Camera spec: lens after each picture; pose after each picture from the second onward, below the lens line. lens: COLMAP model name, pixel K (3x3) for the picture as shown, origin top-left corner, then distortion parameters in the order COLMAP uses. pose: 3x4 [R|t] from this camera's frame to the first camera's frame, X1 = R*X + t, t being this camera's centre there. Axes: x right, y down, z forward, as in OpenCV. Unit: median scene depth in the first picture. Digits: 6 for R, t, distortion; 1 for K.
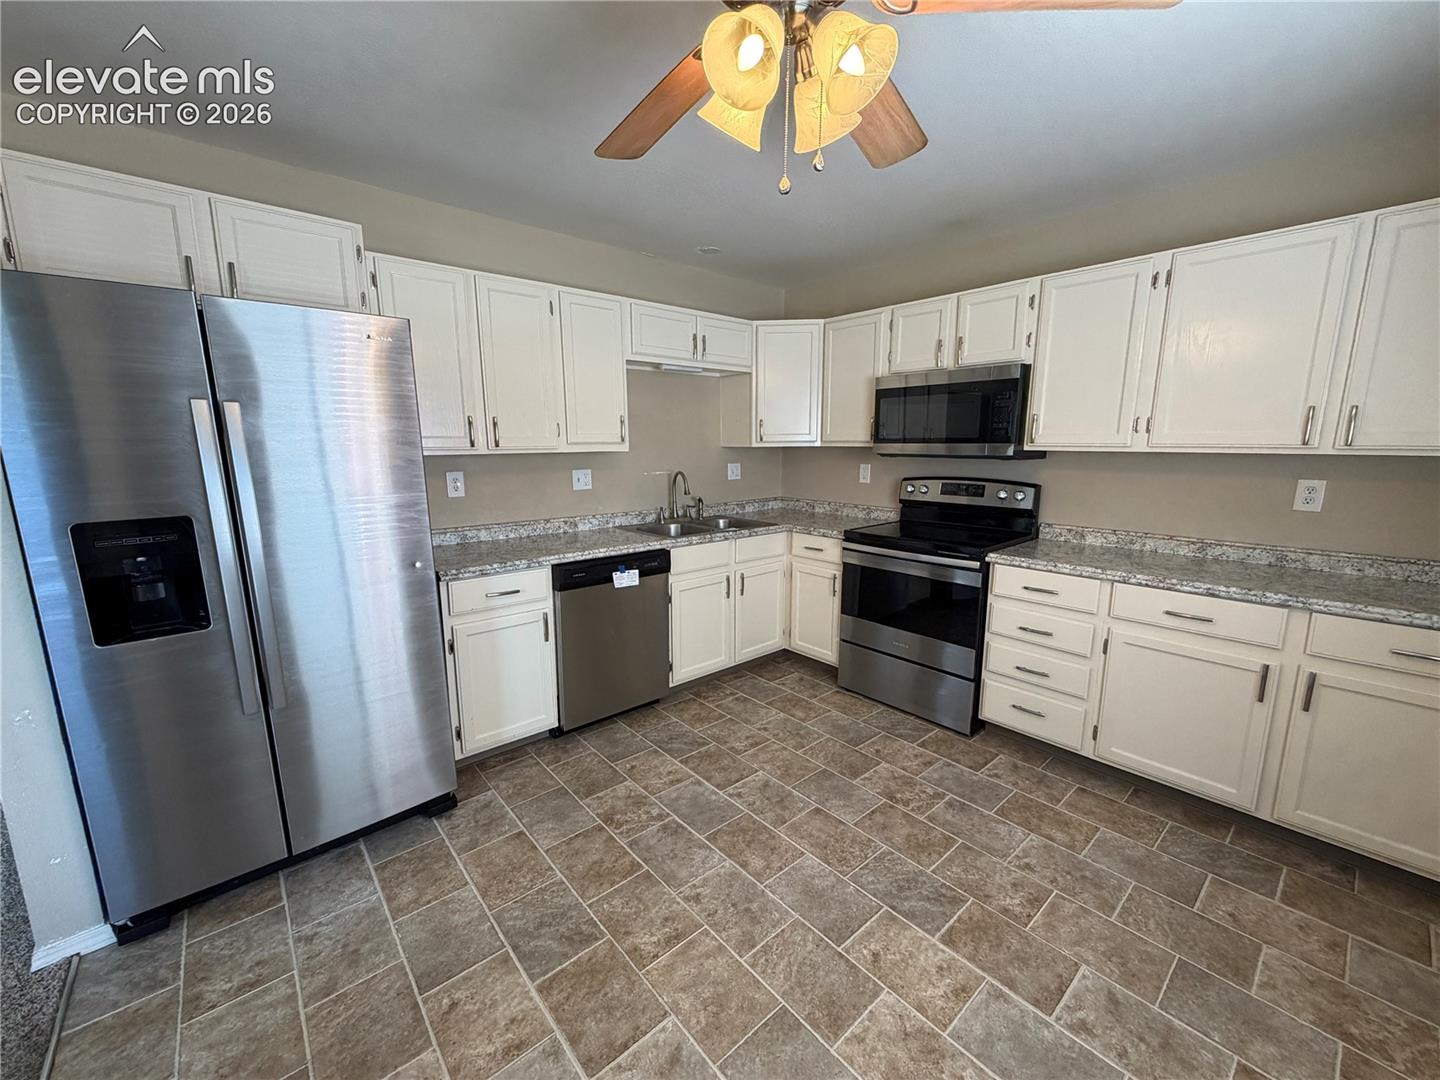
lens RADIAL K [[574.6, 0, 723.1], [0, 574.6, 533.5], [0, 0, 1]] dist [0.012963, -0.000515]
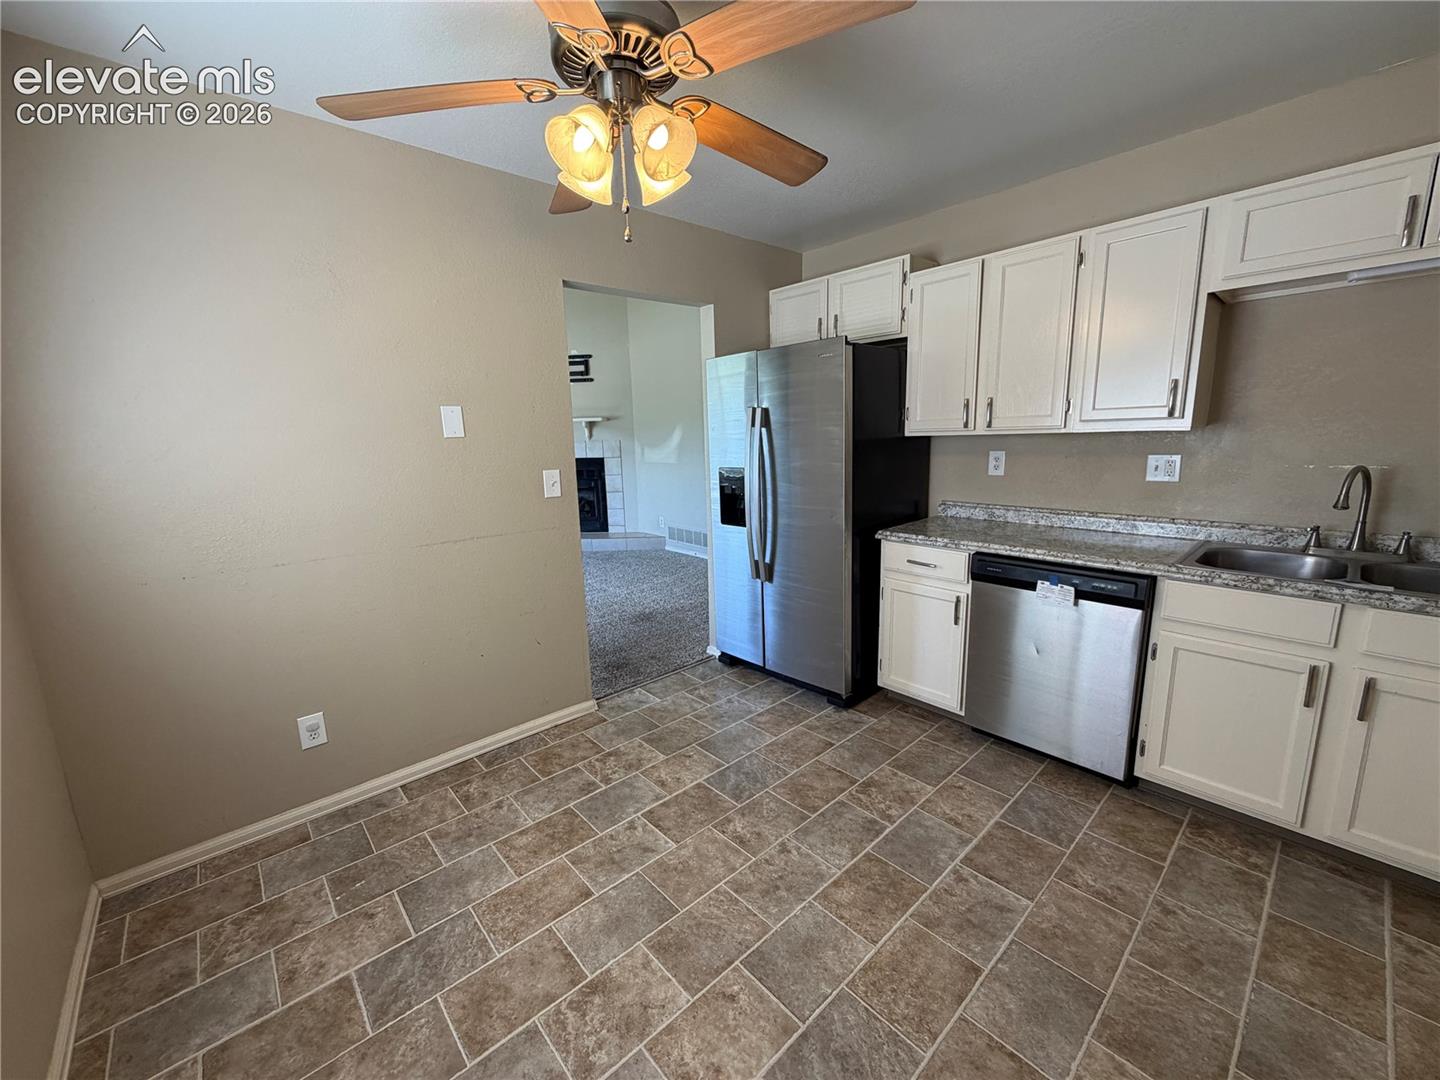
lens RADIAL K [[574.6, 0, 723.2], [0, 574.6, 548.0], [0, 0, 1]] dist [0.012963, -0.000515]
pose [[0.027974, 0.203010, -0.978777, 0.668457], [-0.127218, 0.971921, 0.197952, -0.094278], [0.991480, 0.118981, 0.053015, 0.561370]]
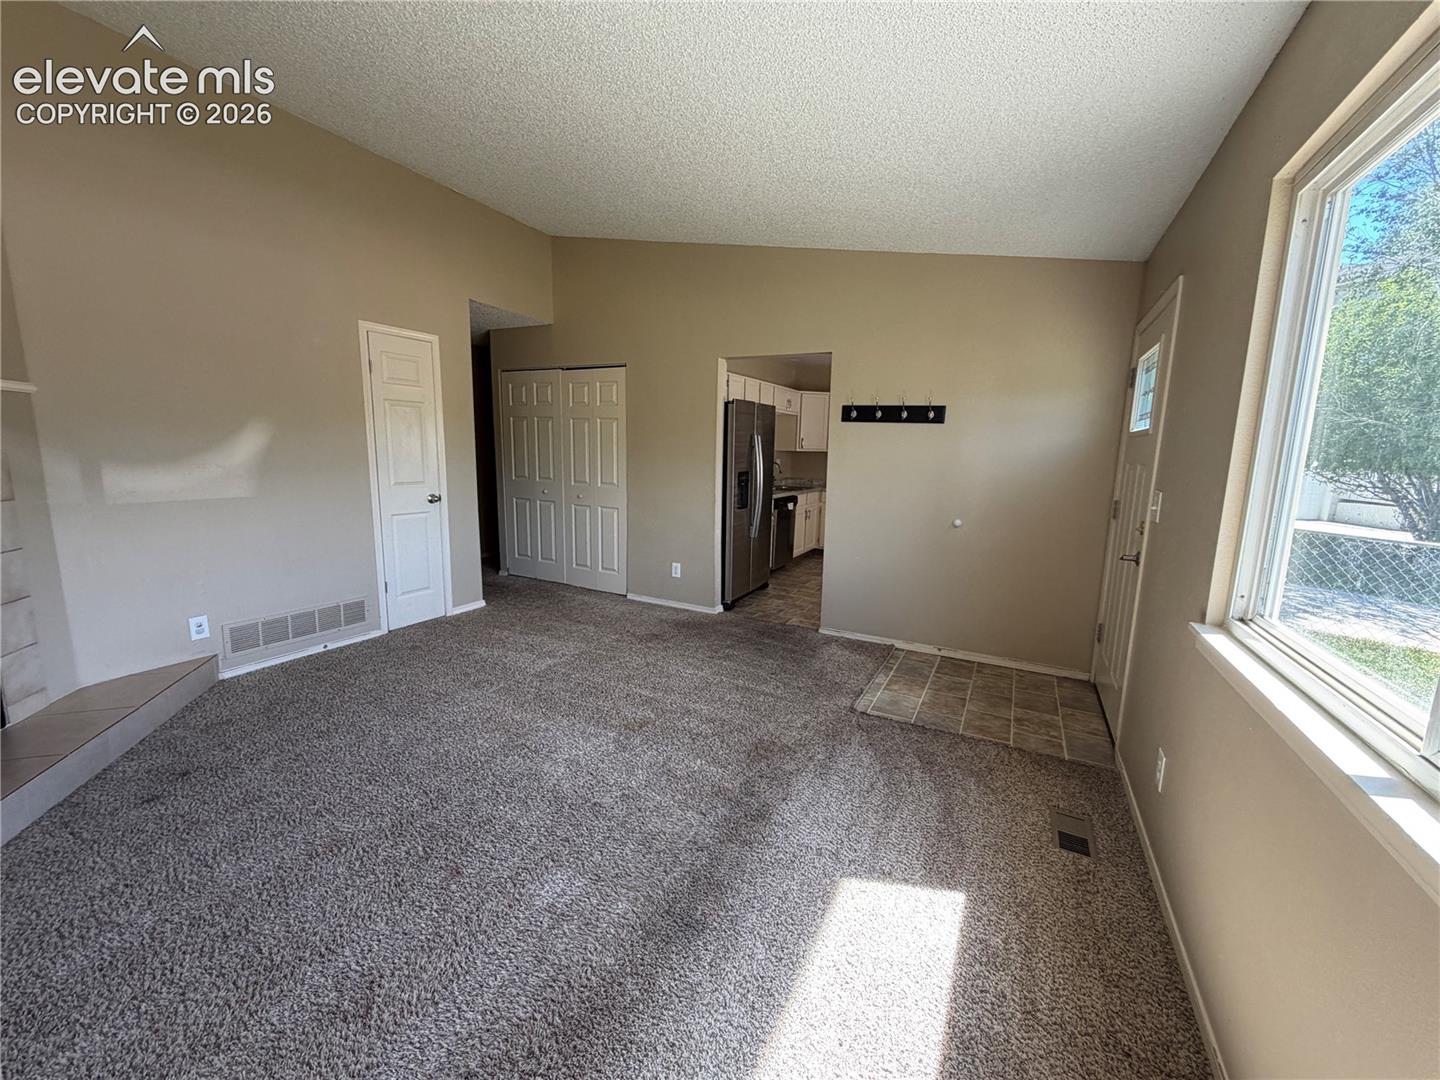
lens RADIAL K [[574.6, 0, 719.5], [0, 574.6, 535.6], [0, 0, 1]] dist [0.012963, -0.000515]
pose [[0.928388, -0.031276, 0.370294, -1.470503], [0.029647, 0.999510, 0.010091, 0.186602], [-0.370428, 0.001609, 0.928860, -1.218418]]
